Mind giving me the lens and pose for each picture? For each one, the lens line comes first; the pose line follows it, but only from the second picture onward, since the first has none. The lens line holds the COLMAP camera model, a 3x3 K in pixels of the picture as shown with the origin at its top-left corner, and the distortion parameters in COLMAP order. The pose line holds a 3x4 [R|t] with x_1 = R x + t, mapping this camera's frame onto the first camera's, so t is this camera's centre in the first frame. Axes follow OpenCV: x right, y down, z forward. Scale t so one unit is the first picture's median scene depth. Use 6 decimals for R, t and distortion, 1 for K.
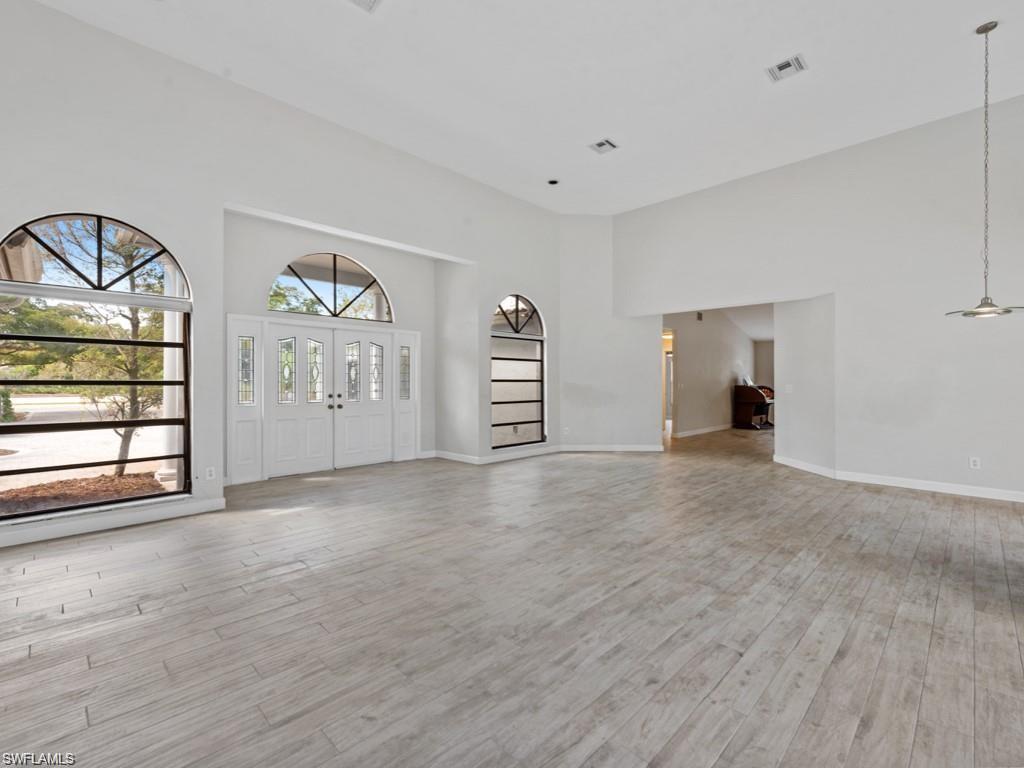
lens RADIAL K [[465.3, 0, 505.7], [0, 465.3, 381.2], [0, 0, 1]] dist [-0.000344, 0.000079]
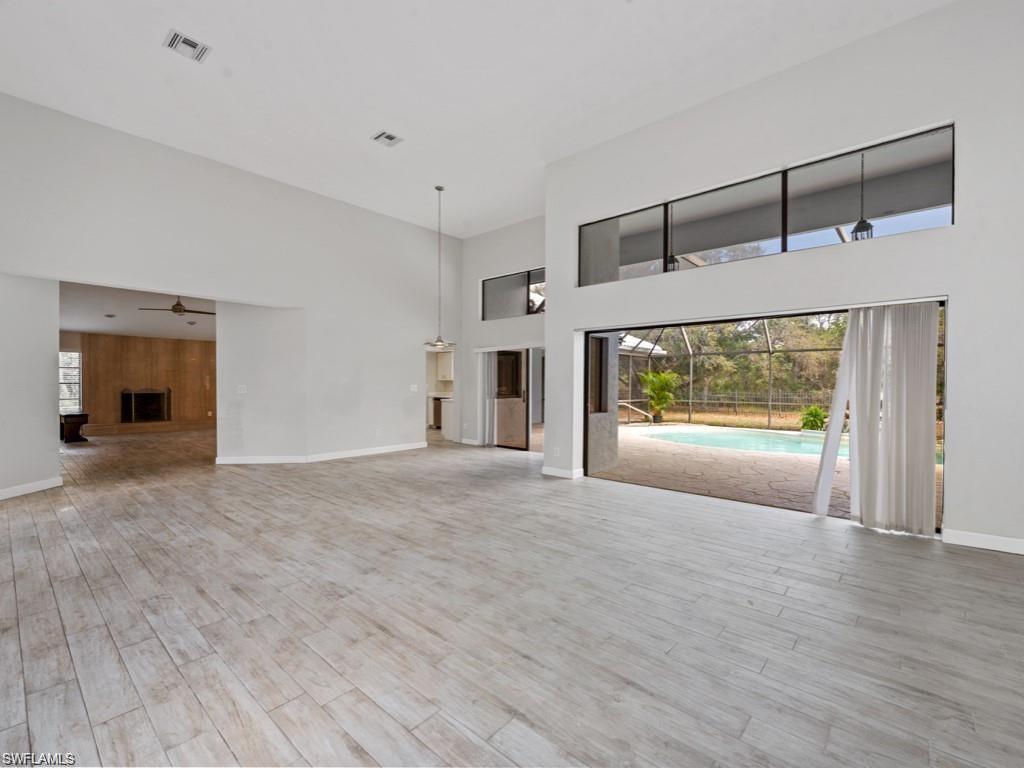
lens RADIAL K [[457.8, 0, 513.4], [0, 457.8, 391.1], [0, 0, 1]] dist [0.015216, -0.008522]
pose [[-0.063375, -0.022227, 0.997742, -0.854491], [-0.000680, 0.999753, 0.022228, -0.002086], [-0.997990, 0.000730, -0.063374, 0.919704]]
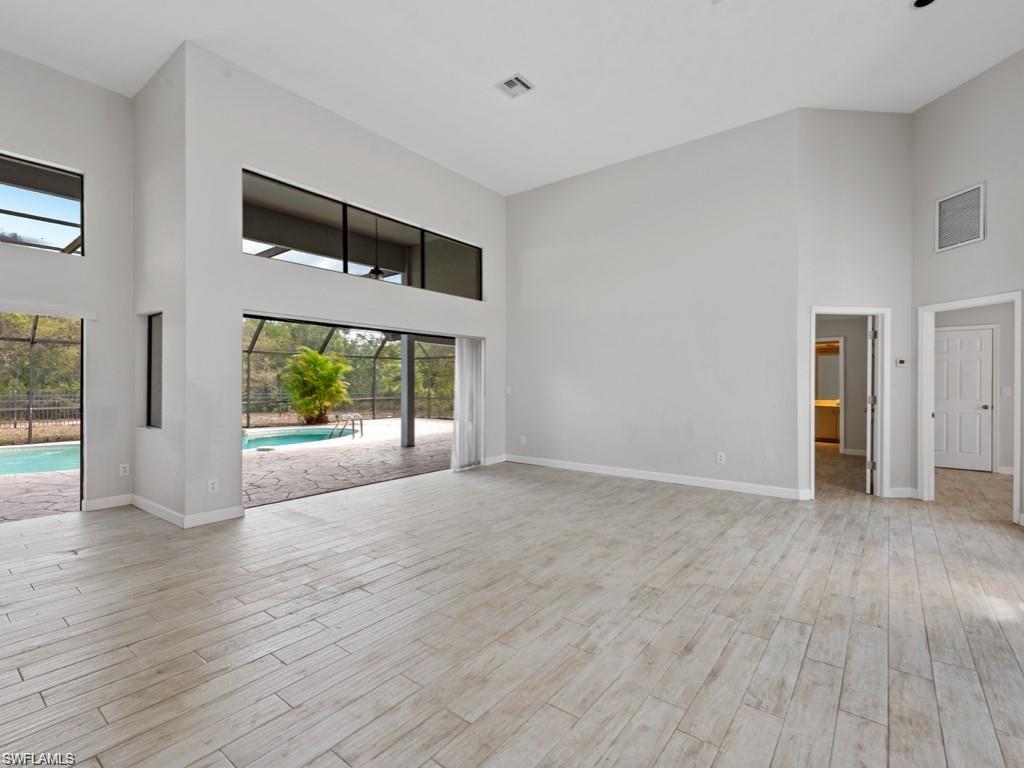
lens RADIAL K [[474.0, 0, 505.6], [0, 474.0, 385.5], [0, 0, 1]] dist [0.021985, -0.010122]
pose [[-0.993277, -0.005782, -0.115614, 0.269432], [-0.006723, 0.999947, 0.007753, -0.003550], [0.115563, 0.008478, -0.993264, 1.945767]]
